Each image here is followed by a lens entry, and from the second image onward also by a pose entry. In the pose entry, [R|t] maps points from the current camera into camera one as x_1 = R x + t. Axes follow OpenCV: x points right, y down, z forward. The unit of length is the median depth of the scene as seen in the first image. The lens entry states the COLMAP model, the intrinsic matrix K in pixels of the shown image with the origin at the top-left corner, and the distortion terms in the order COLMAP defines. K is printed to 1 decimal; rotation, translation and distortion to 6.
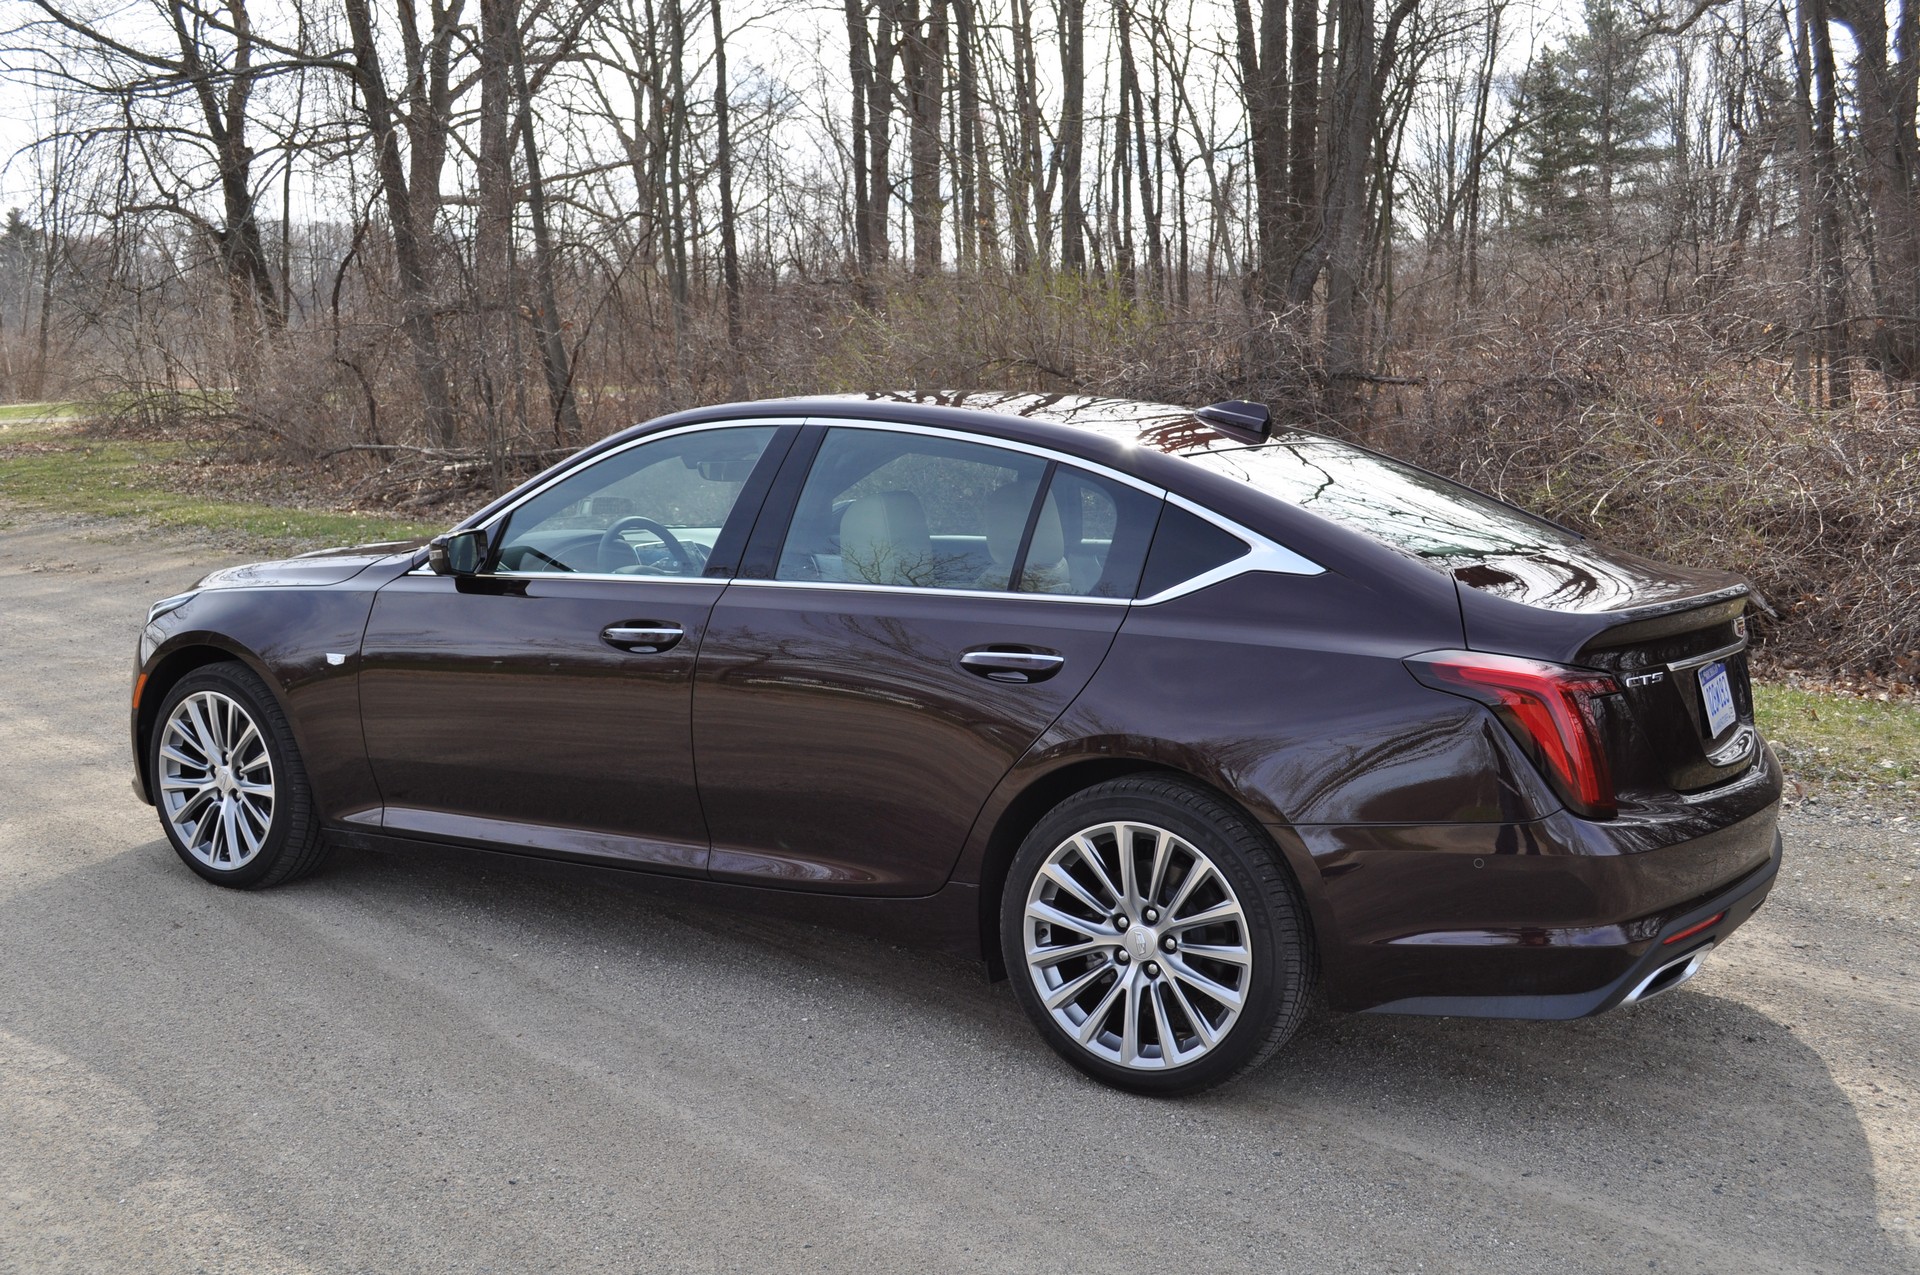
lens RADIAL K [[1895.7, 0, 960.0], [0, 1895.7, 637.5], [0, 0, 1]] dist [-0.075535, 0.027458]
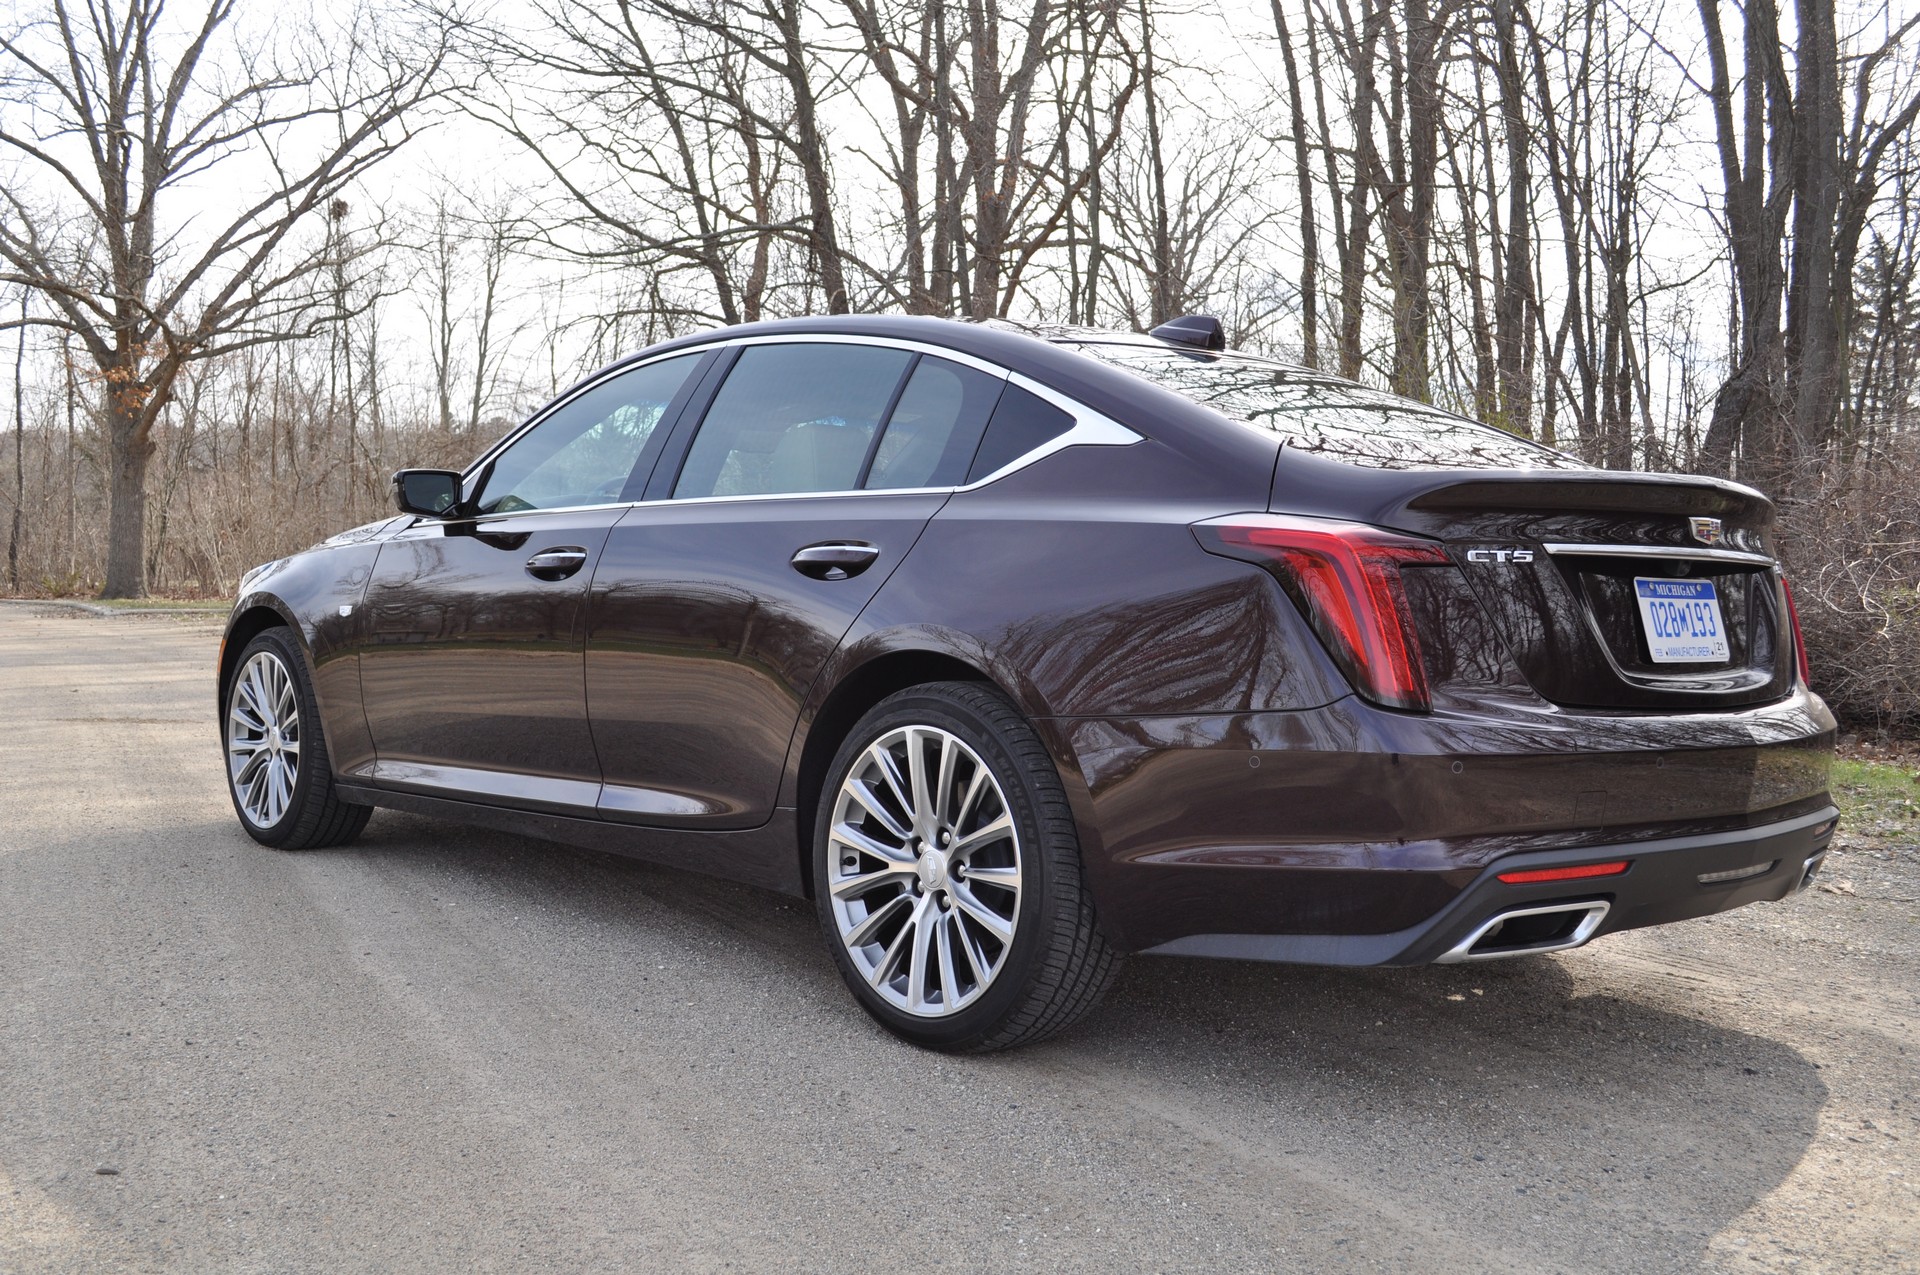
lens RADIAL K [[1895.7, 0, 960.0], [0, 1895.7, 637.5], [0, 0, 1]] dist [-0.075535, 0.027458]
pose [[0.961894, 0.023326, -0.272427, 0.338182], [-0.051408, 0.994014, -0.096402, 0.137023], [0.268547, 0.106734, 0.957335, 0.155840]]
